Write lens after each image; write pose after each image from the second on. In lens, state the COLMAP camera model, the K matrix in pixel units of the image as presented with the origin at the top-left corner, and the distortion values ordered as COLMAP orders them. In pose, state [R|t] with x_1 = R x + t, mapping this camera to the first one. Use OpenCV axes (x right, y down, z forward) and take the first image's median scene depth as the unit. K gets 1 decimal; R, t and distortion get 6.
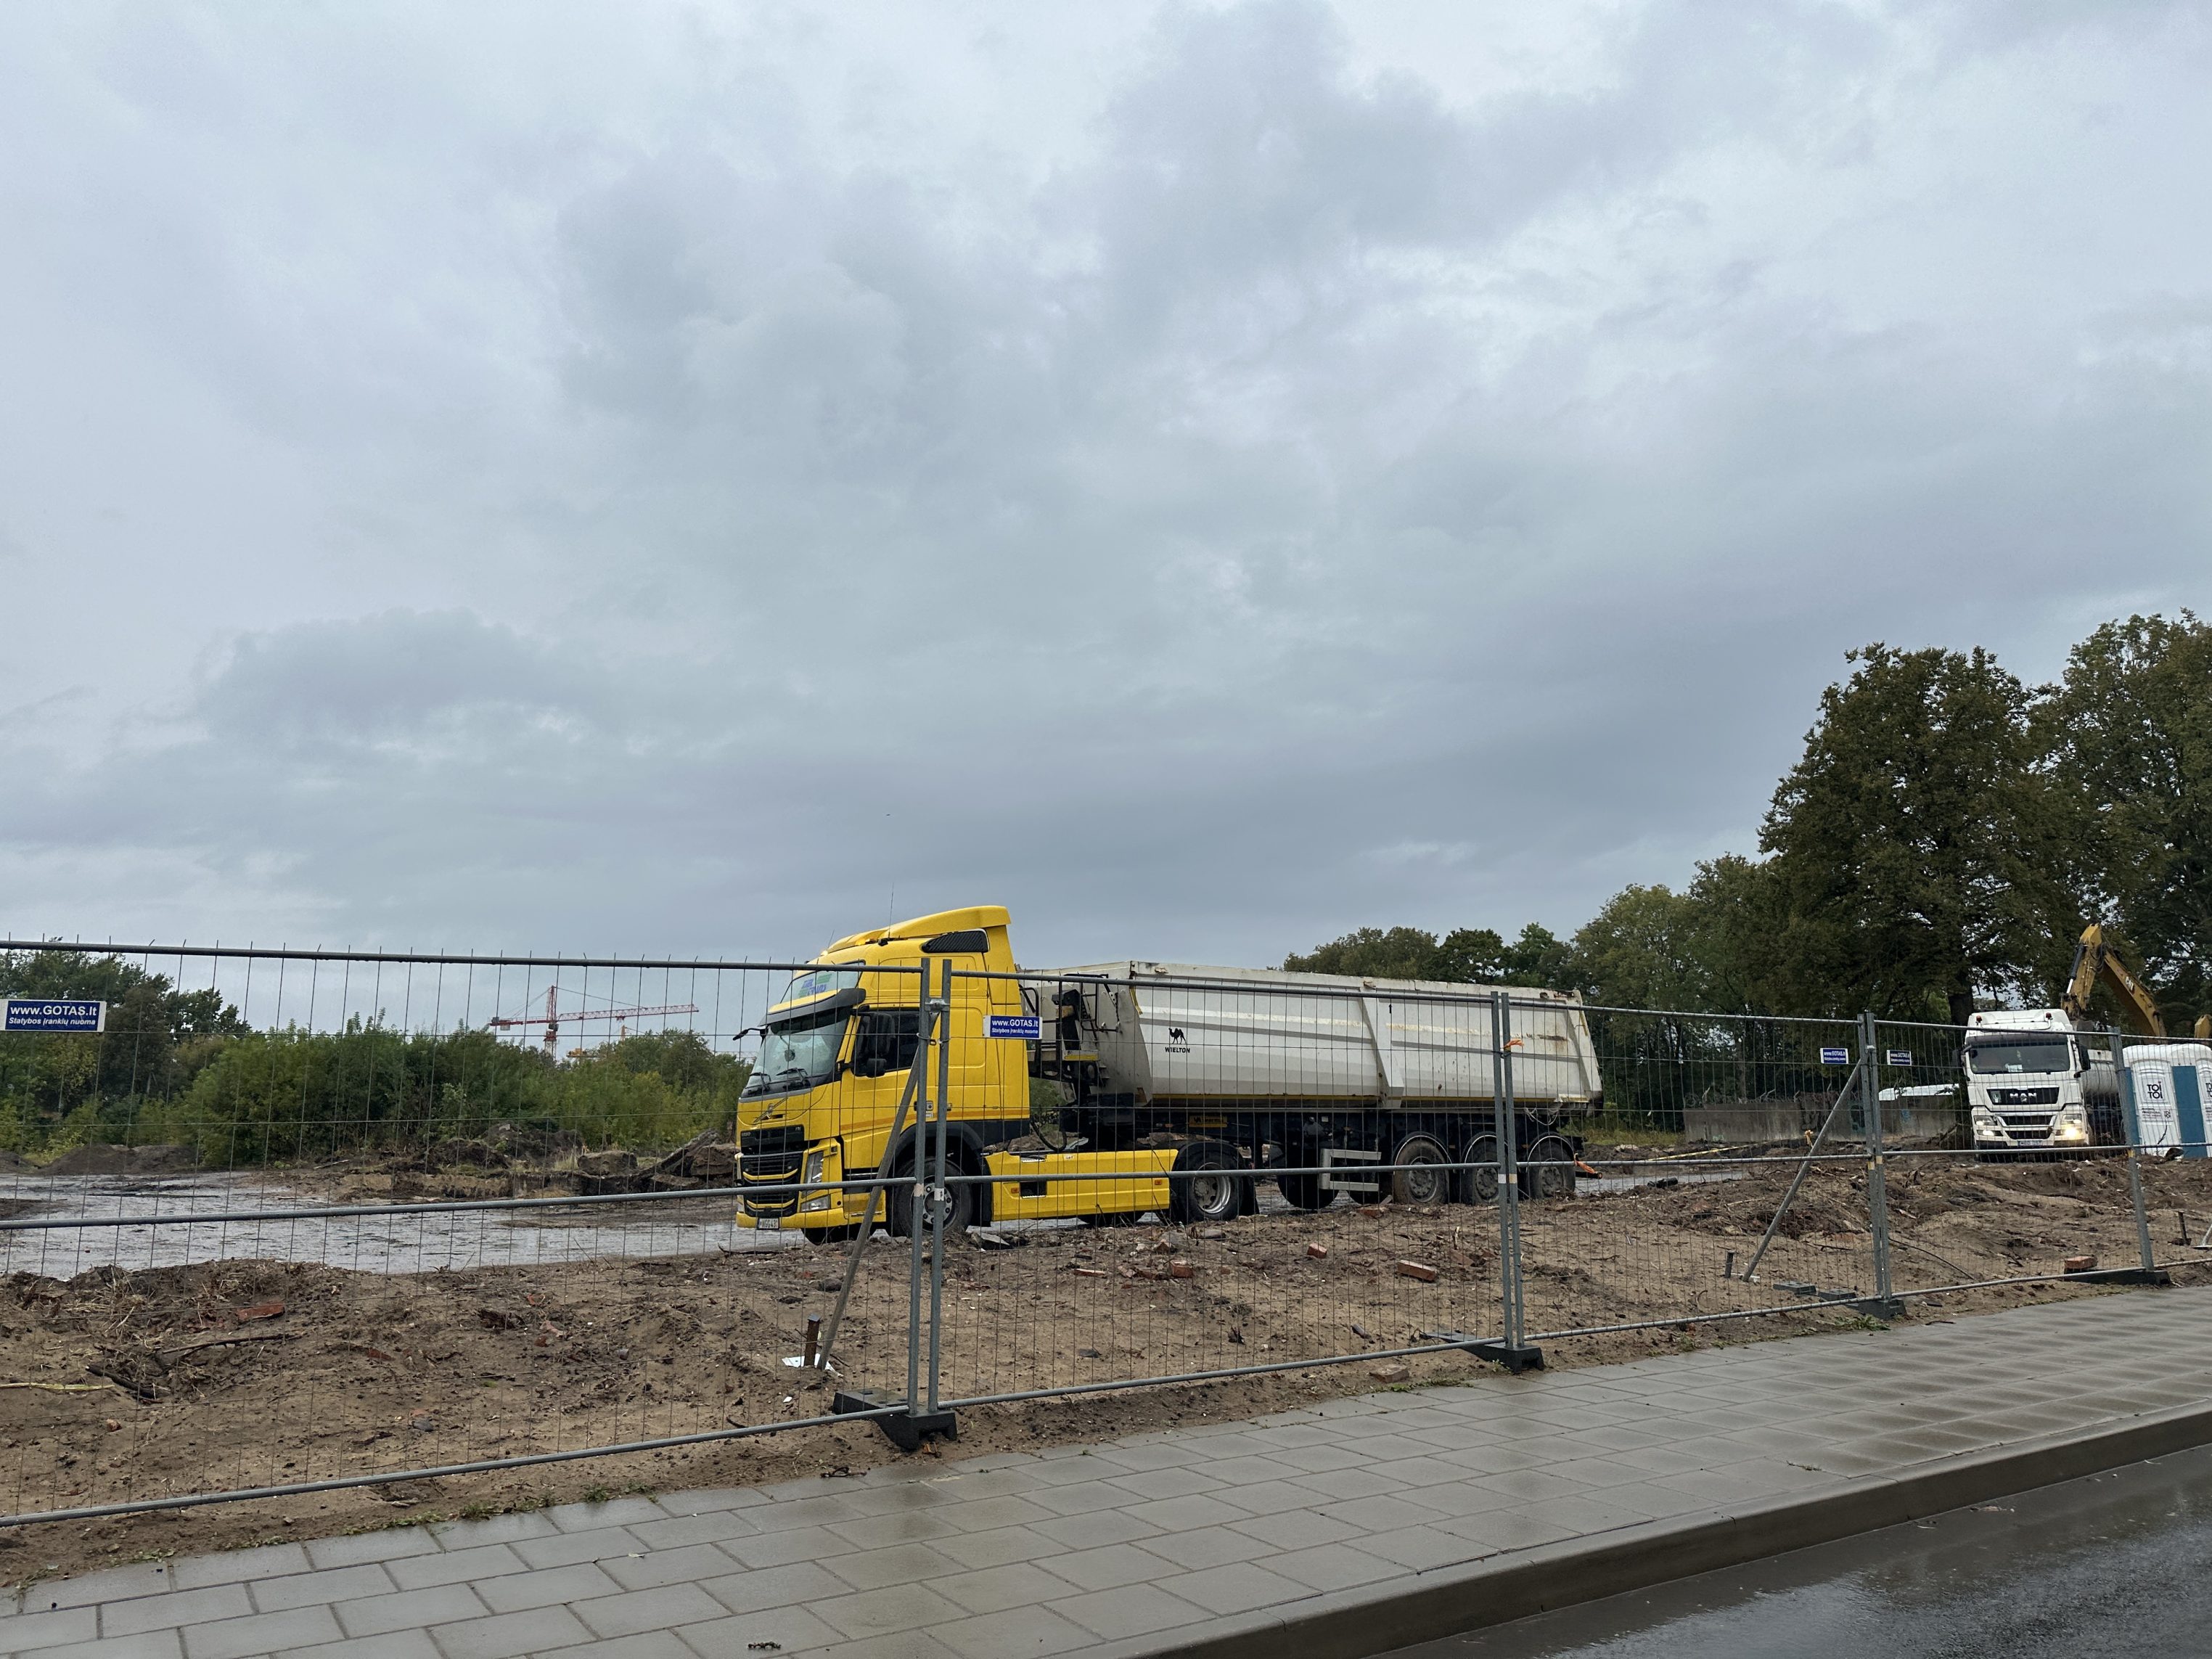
lens RADIAL K [[1543.7, 0, 1074.6], [0, 1543.7, 825.7], [0, 0, 1]] dist [0.141334, -0.203436]
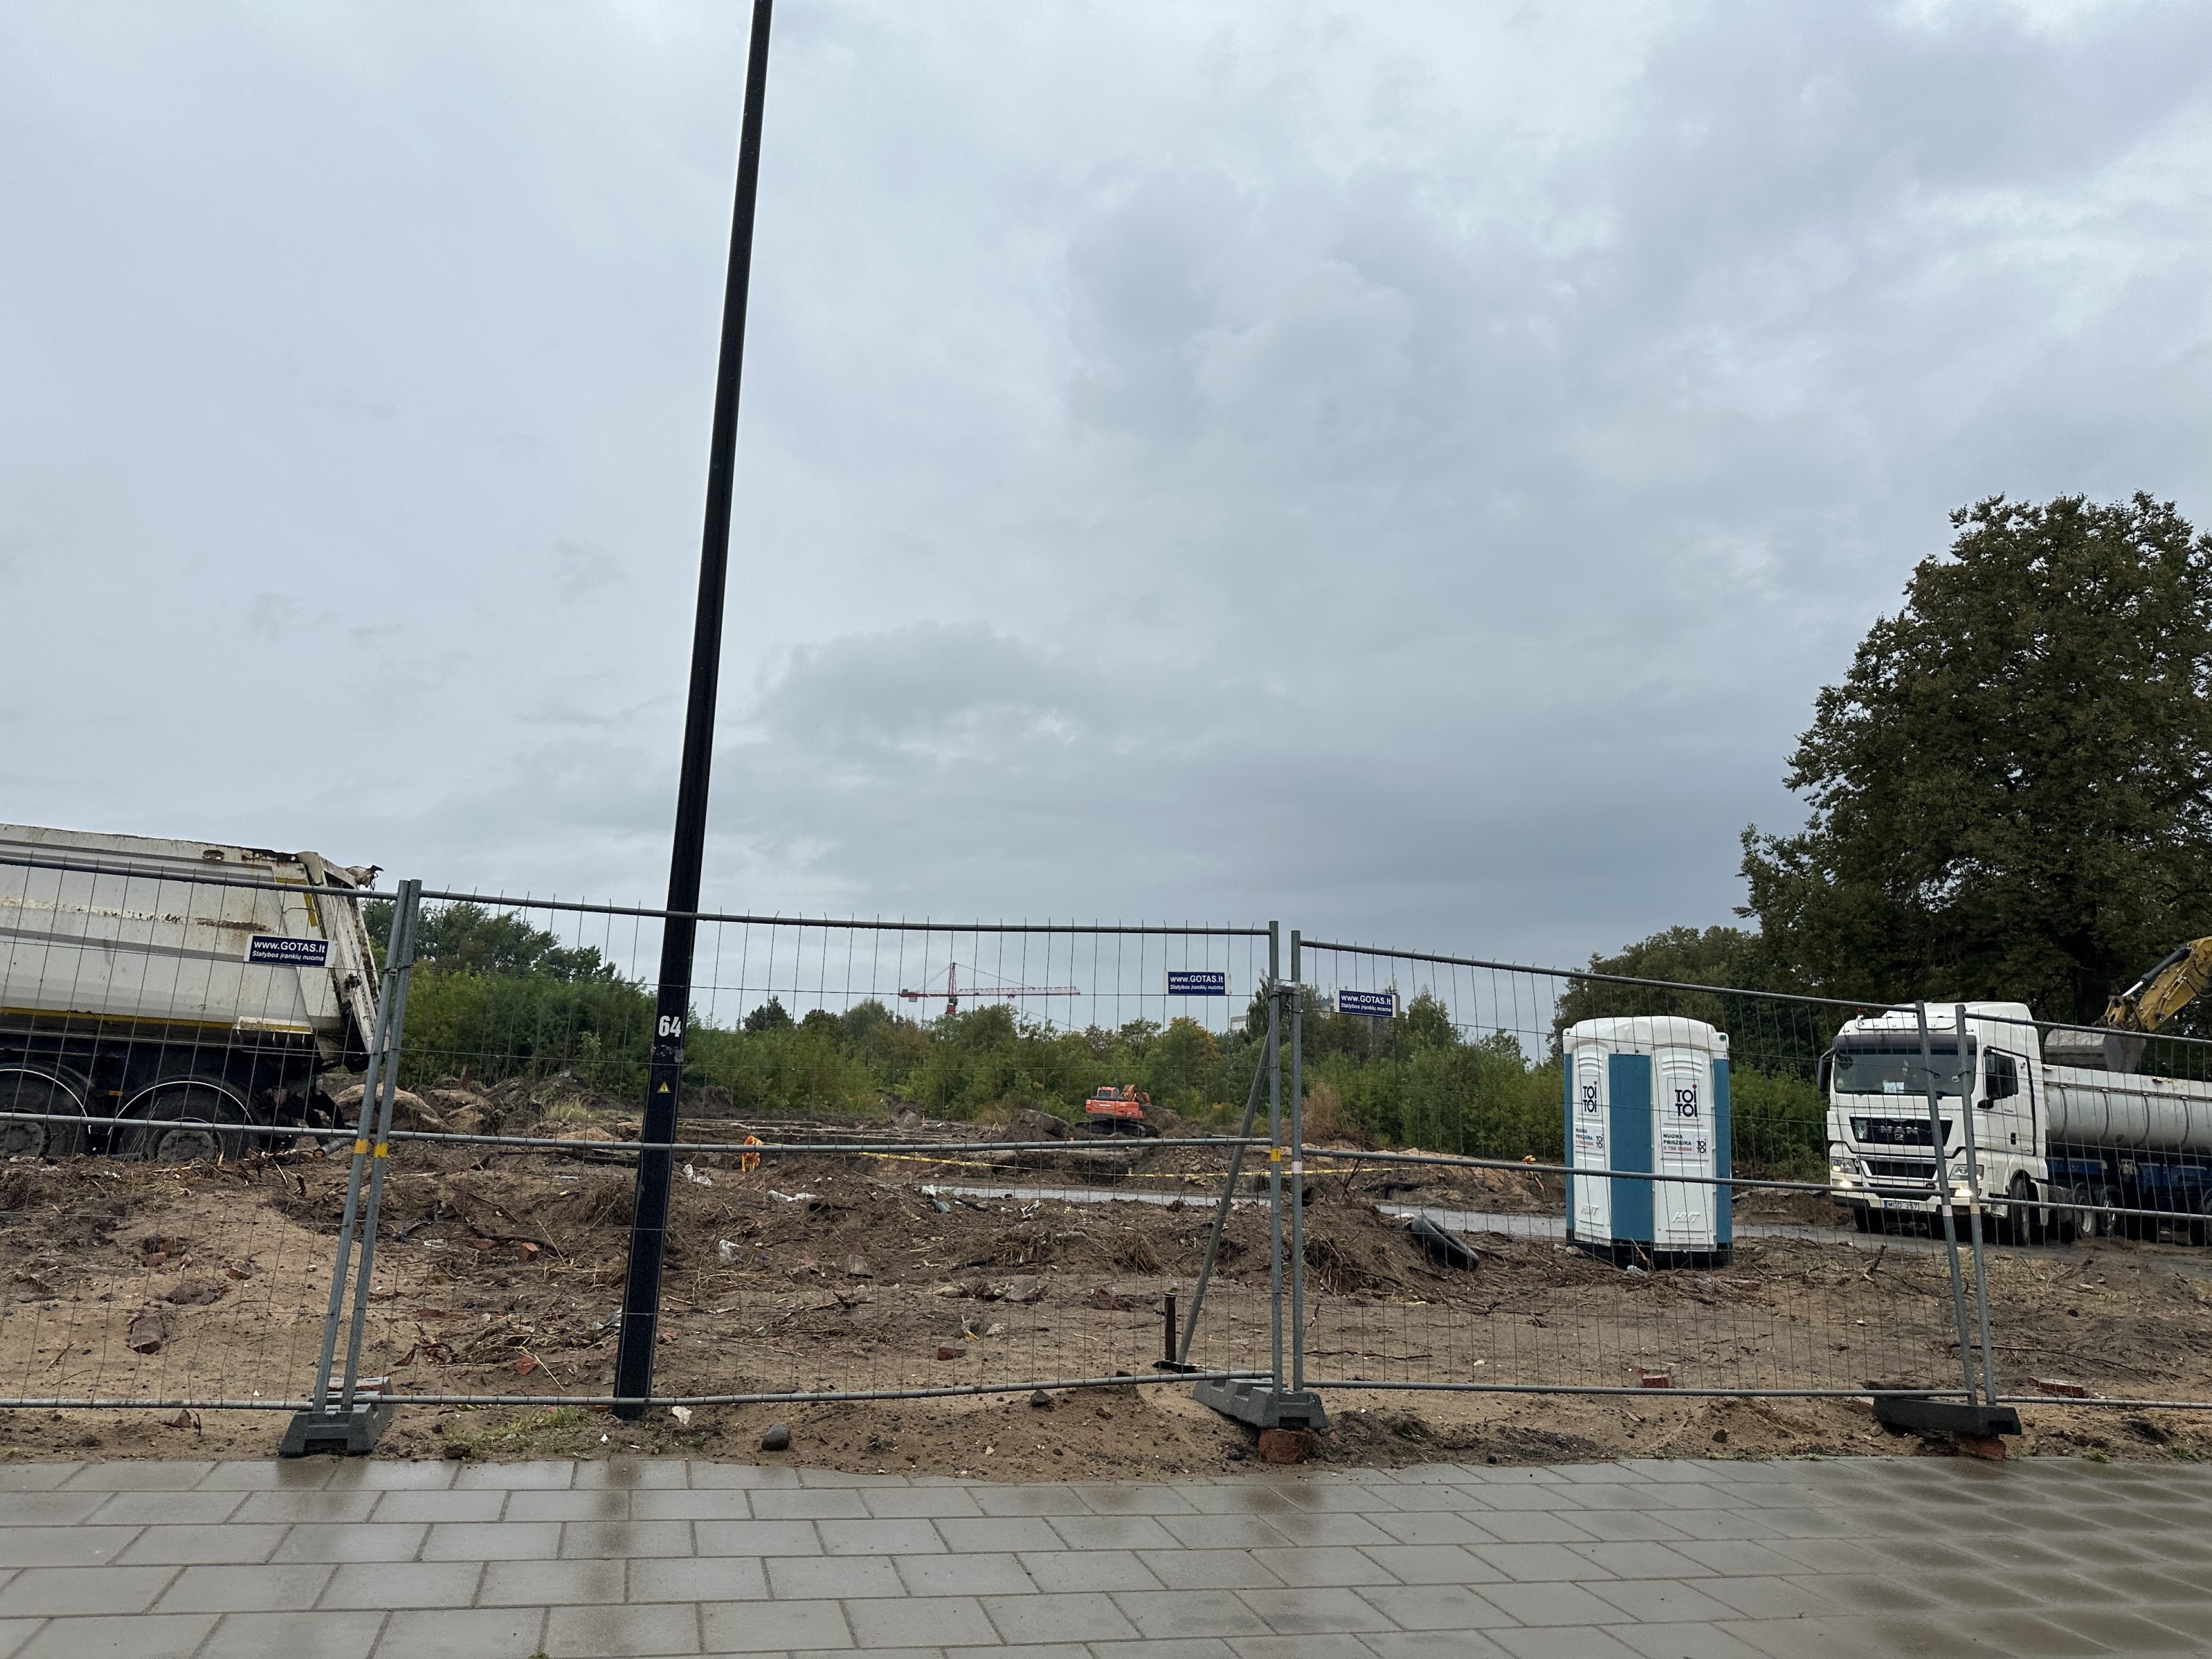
lens RADIAL K [[1553.0, 0, 1106.0], [0, 1553.0, 829.5], [0, 0, 1]] dist [0.059941, -0.068503]
pose [[0.956660, 0.017875, -0.290657, 0.106943], [-0.017461, 0.999839, 0.004017, 0.011878], [0.290683, 0.001232, 0.956819, 0.068008]]
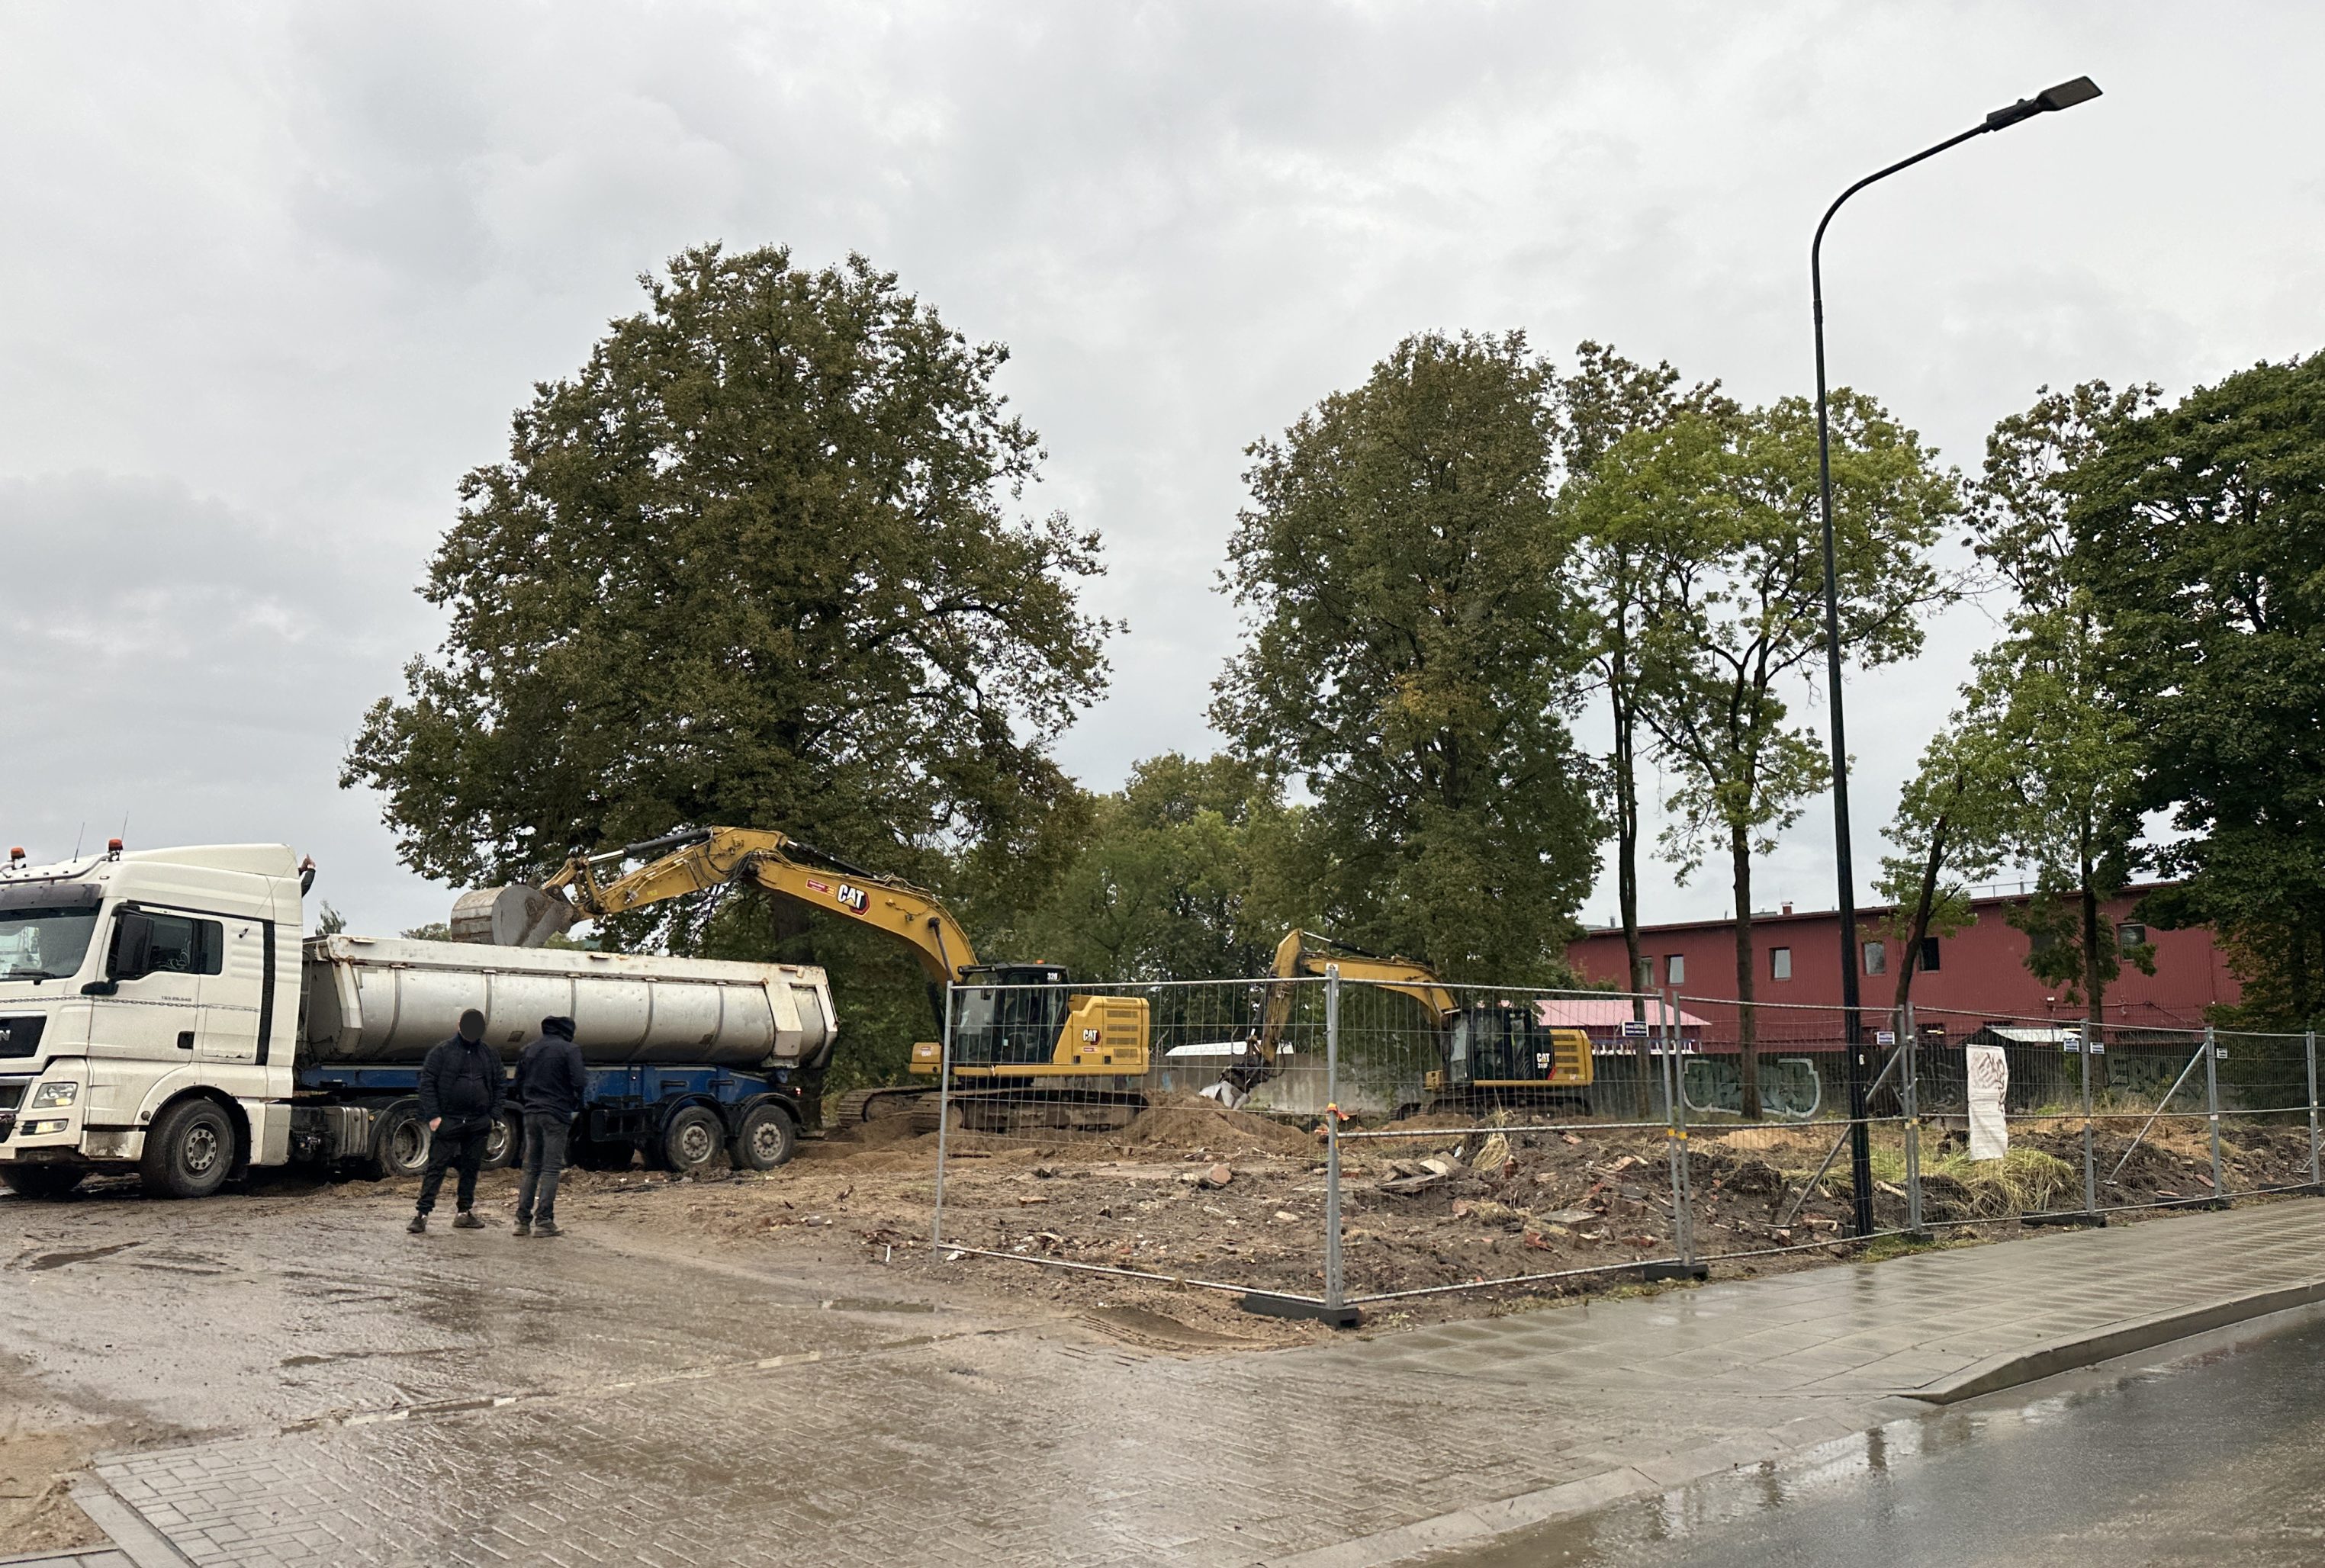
lens RADIAL K [[1668.2, 0, 1167.9], [0, 1668.2, 913.6], [0, 0, 1]] dist [0.006164, 0.001665]
pose [[0.988780, 0.028916, 0.146556, 0.314363], [-0.041183, 0.995833, 0.081368, 0.034328], [-0.143593, -0.086491, 0.985850, 0.201438]]
